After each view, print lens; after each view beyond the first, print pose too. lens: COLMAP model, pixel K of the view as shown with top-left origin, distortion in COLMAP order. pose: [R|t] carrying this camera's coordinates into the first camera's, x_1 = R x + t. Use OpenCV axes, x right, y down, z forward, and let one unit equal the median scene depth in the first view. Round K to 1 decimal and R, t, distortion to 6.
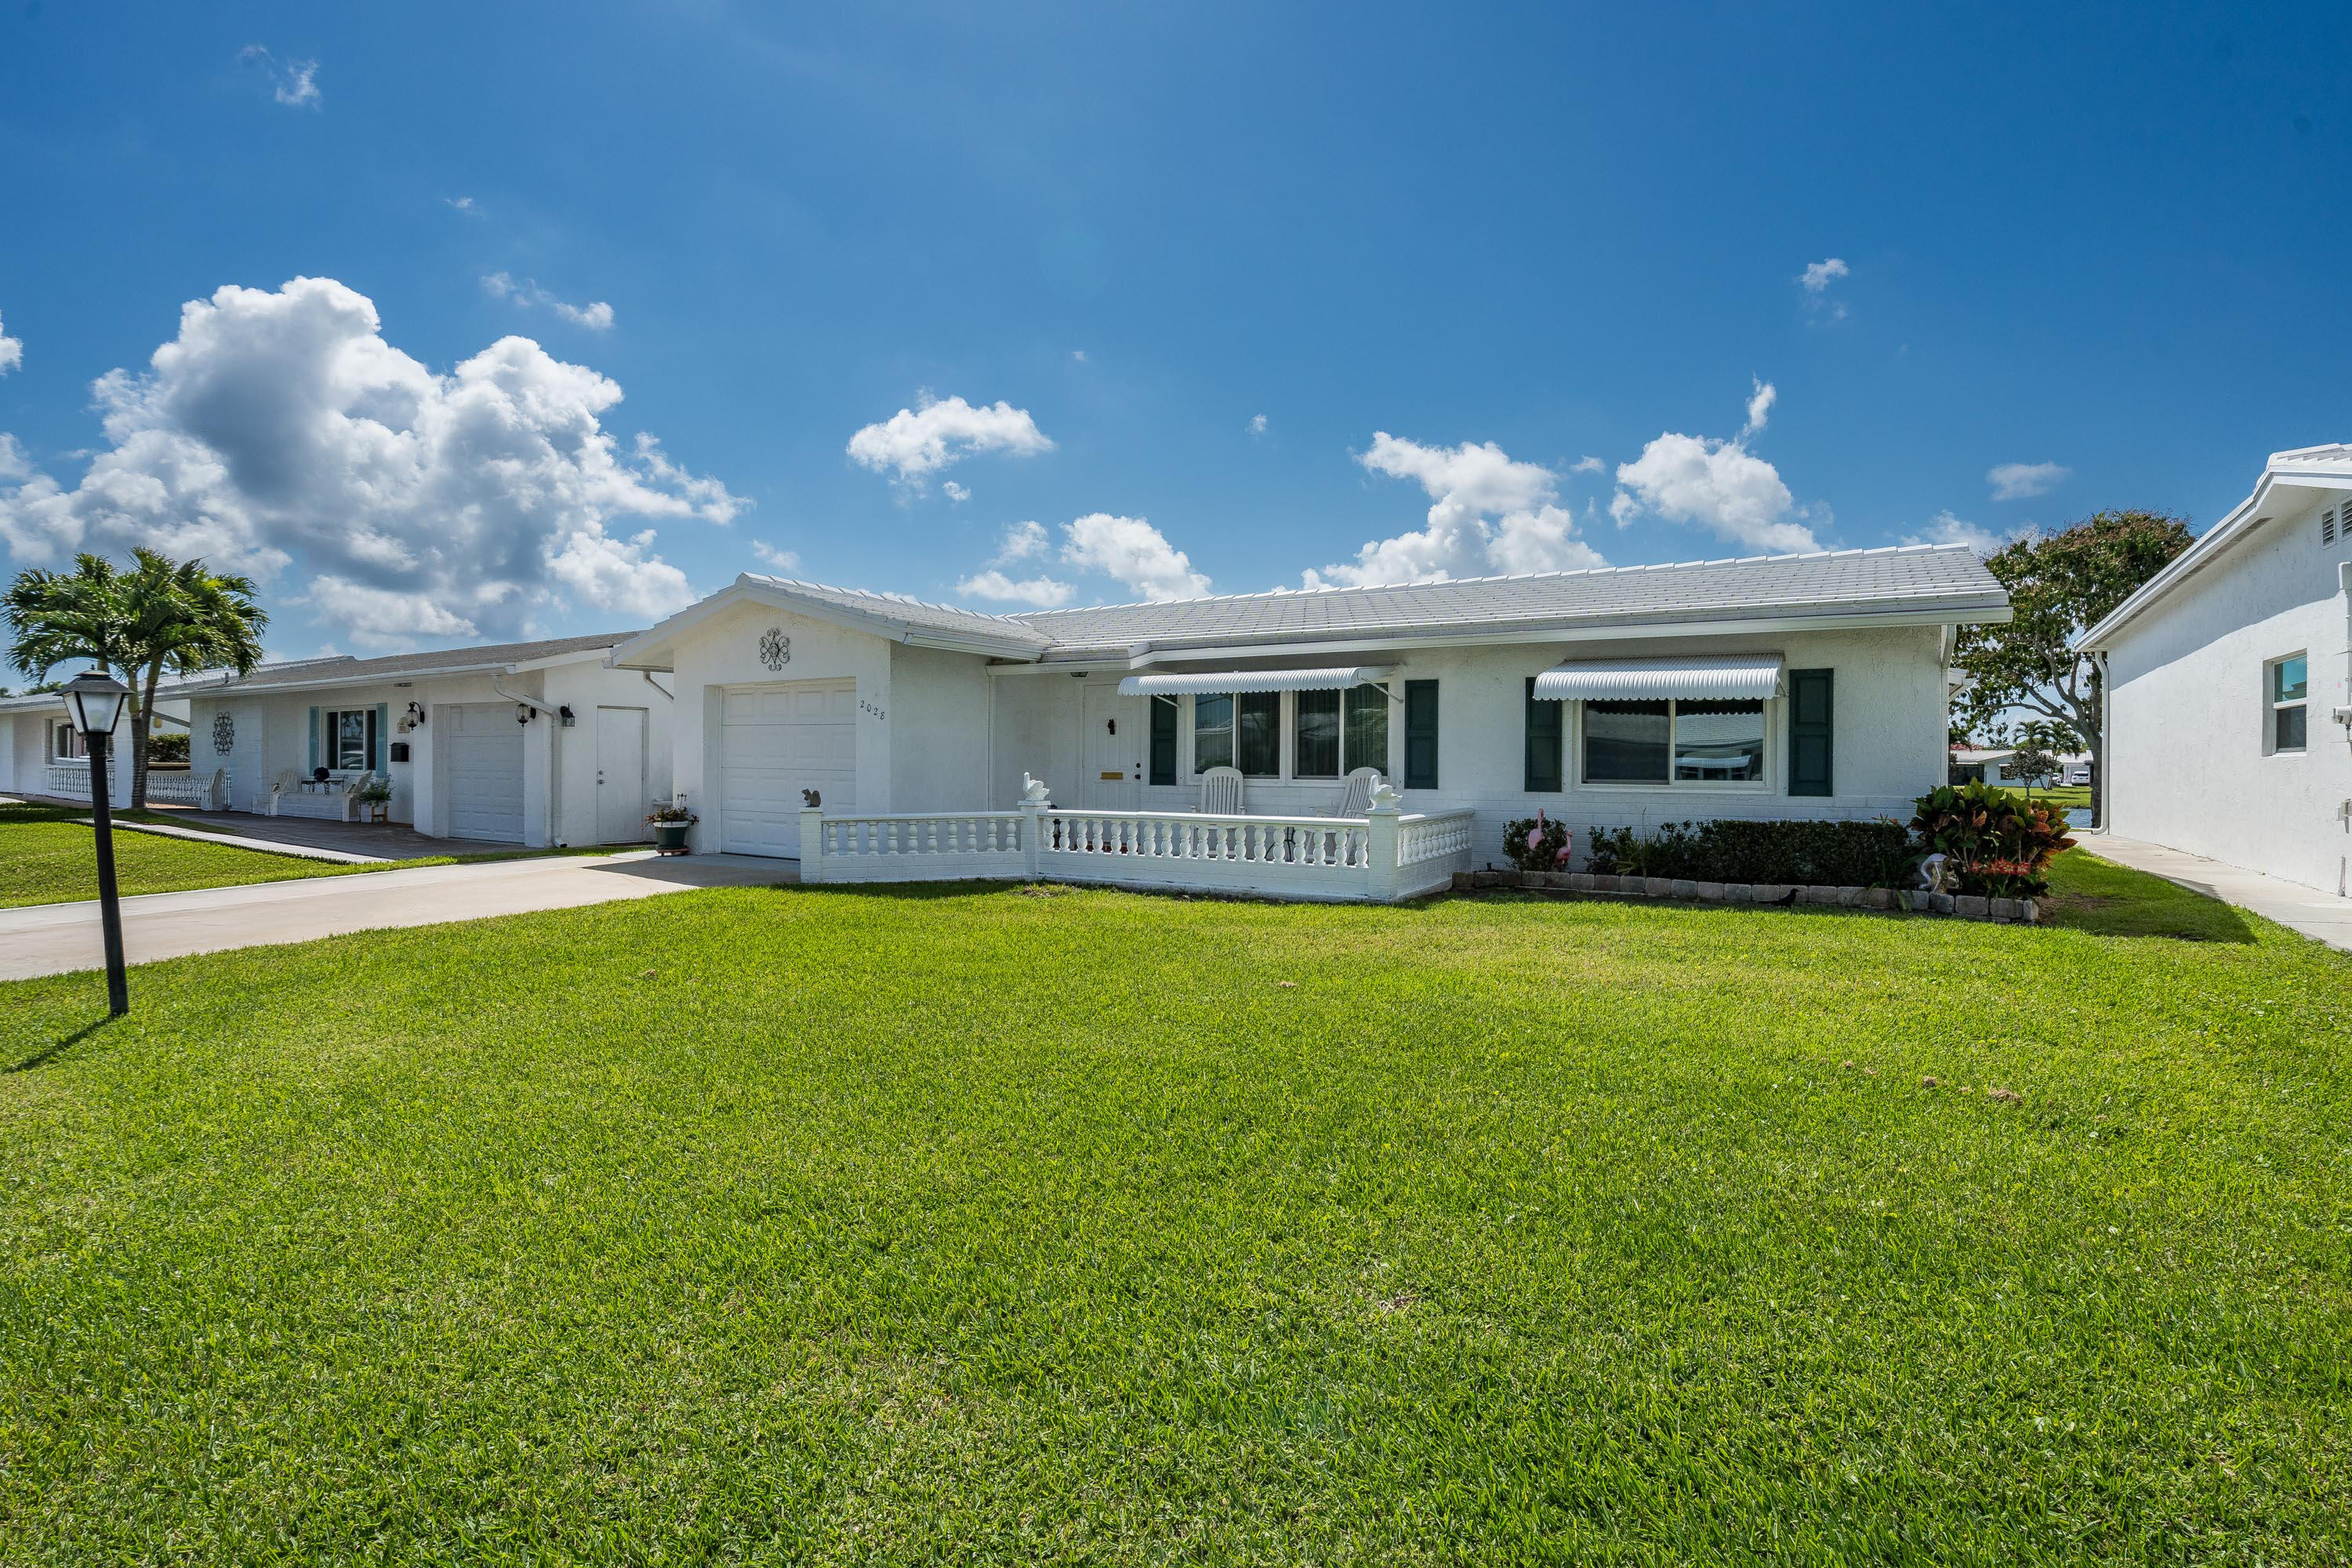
lens RADIAL K [[1071.6, 0, 1179.8], [0, 1071.6, 753.7], [0, 0, 1]] dist [-0.018215, -0.000156]
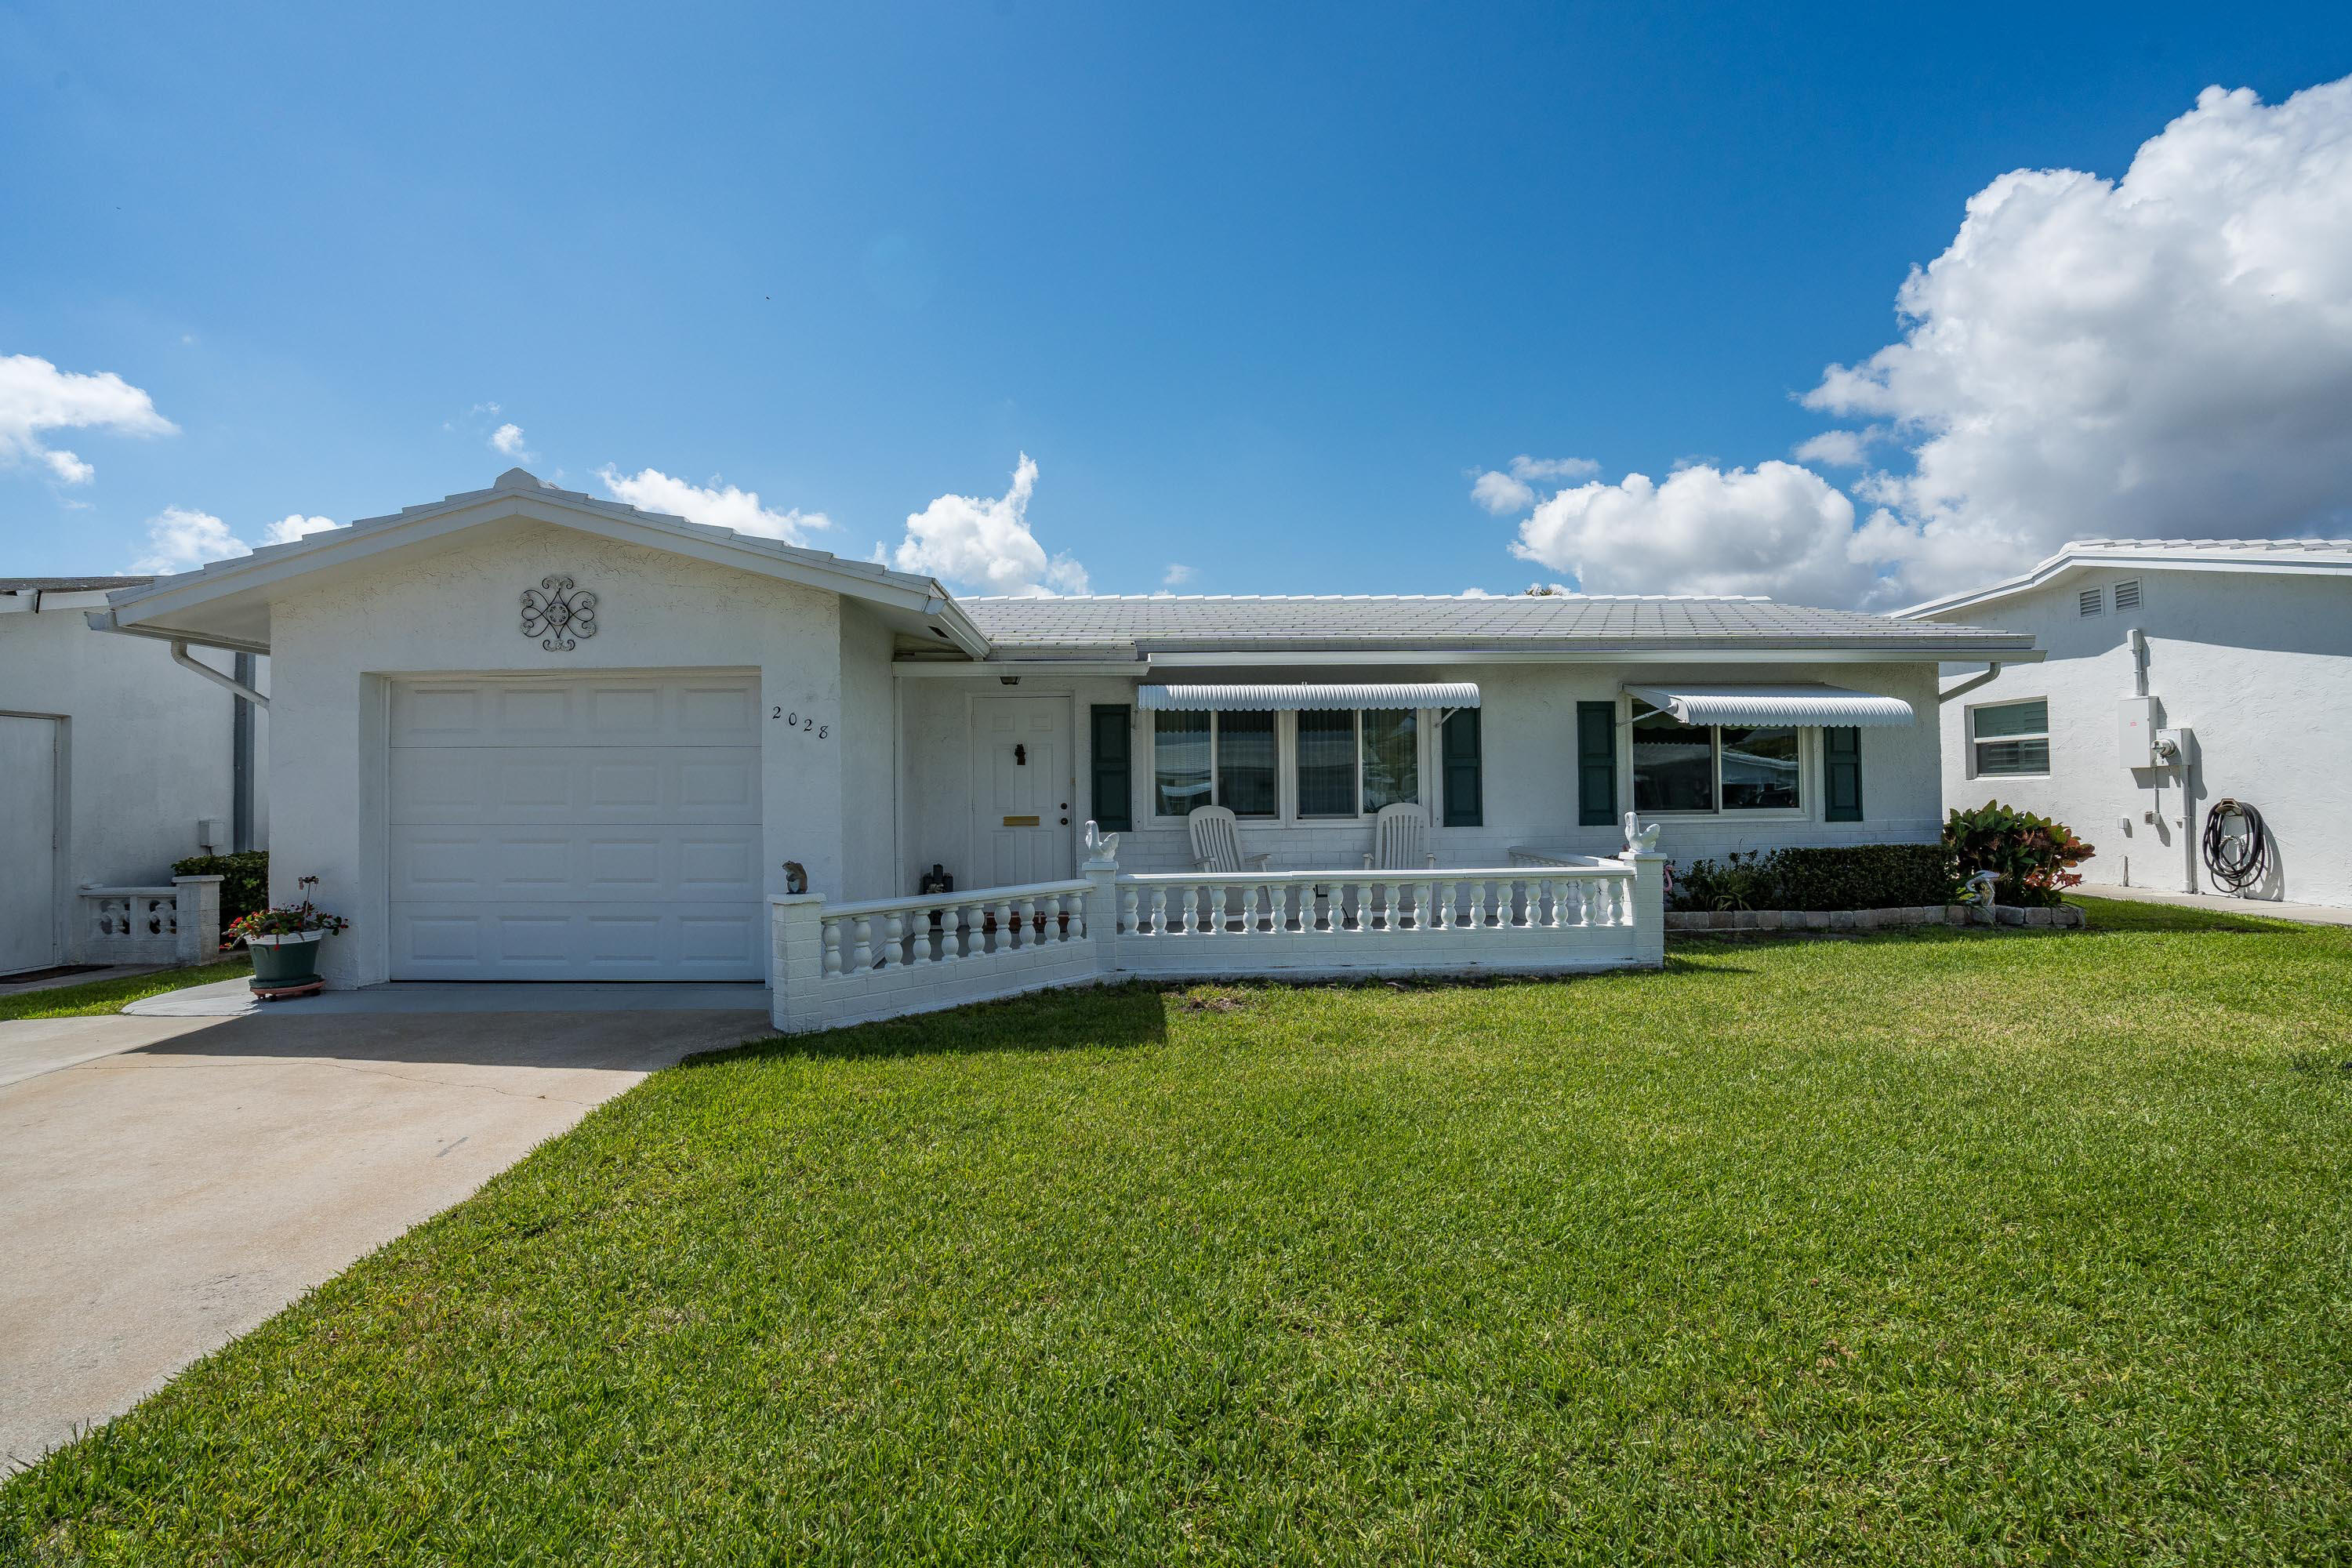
lens RADIAL K [[1094.9, 0, 1176.0], [0, 1094.9, 784.0], [0, 0, 1]] dist [-0.052097, 0.016251]
pose [[0.848707, -0.010045, 0.528768, -0.417384], [0.011089, 0.999938, 0.001197, -0.004777], [-0.528747, 0.004847, 0.848765, 0.360515]]
